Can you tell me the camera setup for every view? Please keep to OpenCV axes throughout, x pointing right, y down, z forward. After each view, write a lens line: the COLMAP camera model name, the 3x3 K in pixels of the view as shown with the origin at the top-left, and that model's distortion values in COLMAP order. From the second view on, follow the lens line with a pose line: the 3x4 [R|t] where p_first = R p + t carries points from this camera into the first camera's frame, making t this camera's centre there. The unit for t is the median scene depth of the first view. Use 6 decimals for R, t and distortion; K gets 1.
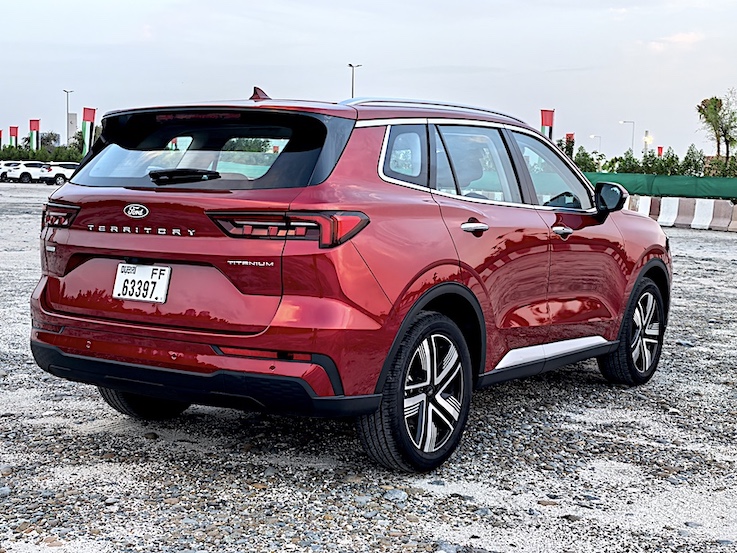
lens RADIAL K [[1254.6, 0, 368.9], [0, 1254.6, 277.1], [0, 0, 1]] dist [0.012562, 0.000000]
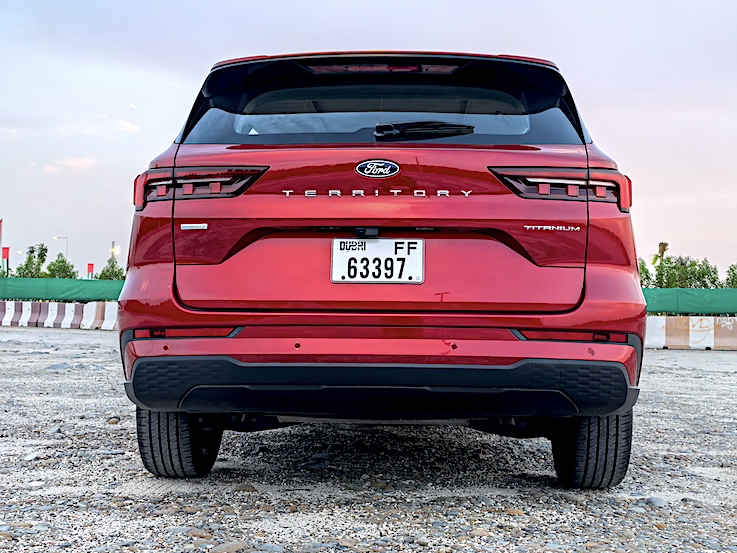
lens RADIAL K [[1254.6, 0, 368.1], [0, 1254.6, 276.2], [0, 0, 1]] dist [0.012562, 0.000000]
pose [[0.855549, 0.009738, 0.517630, -0.595605], [0.048694, 0.993878, -0.099178, 0.092041], [-0.515427, 0.110057, 0.849837, 0.340591]]
